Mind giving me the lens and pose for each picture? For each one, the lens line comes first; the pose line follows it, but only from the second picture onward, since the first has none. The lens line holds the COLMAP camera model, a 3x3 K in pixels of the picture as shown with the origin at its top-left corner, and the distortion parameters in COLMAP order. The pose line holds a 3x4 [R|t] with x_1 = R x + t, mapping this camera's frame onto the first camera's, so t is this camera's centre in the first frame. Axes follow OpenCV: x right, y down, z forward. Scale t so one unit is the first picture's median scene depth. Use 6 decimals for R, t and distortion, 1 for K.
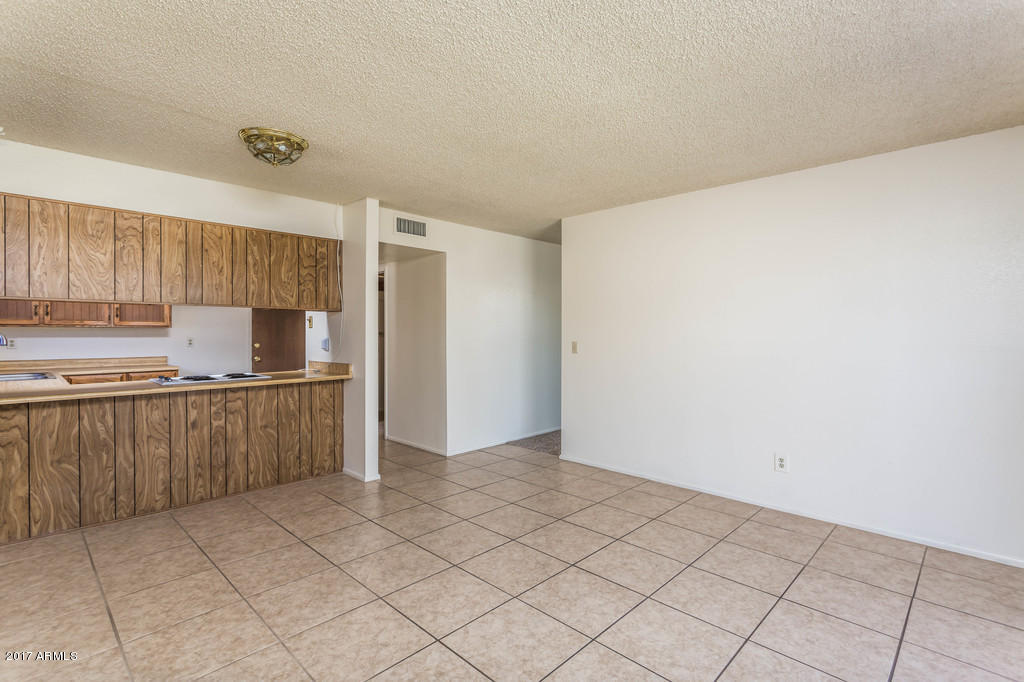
lens RADIAL K [[483.9, 0, 518.2], [0, 483.9, 337.3], [0, 0, 1]] dist [-0.002384, -0.000408]
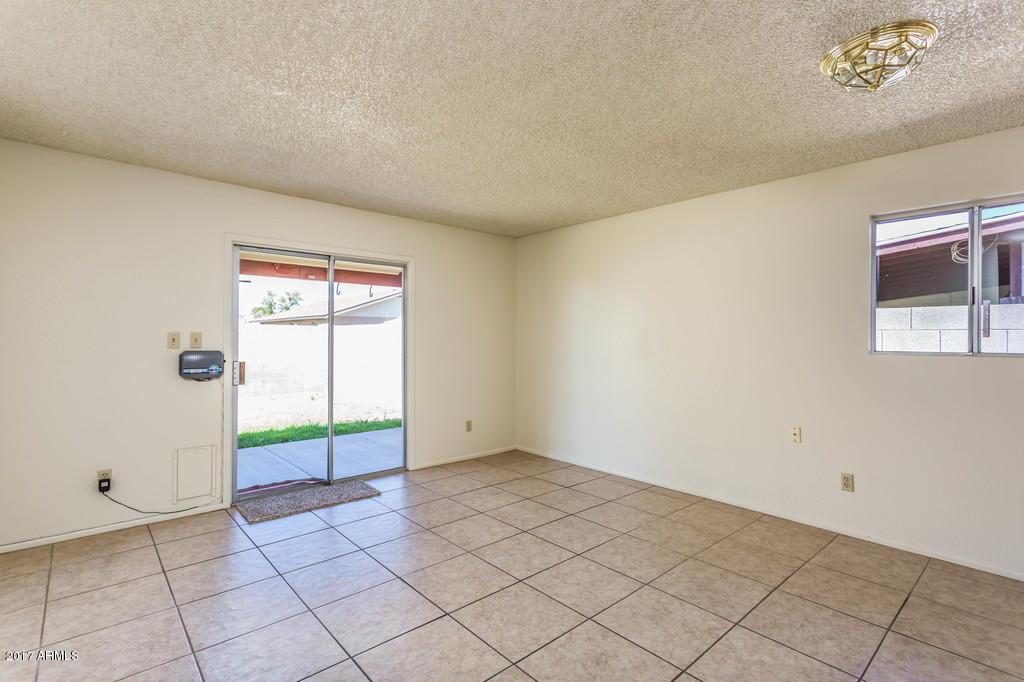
lens RADIAL K [[483.9, 0, 518.2], [0, 483.9, 337.3], [0, 0, 1]] dist [-0.002384, -0.000408]
pose [[-0.997591, -0.004190, 0.069250, -0.071466], [-0.003827, 0.999978, 0.005375, -0.012562], [-0.069271, 0.005097, -0.997585, 2.019284]]
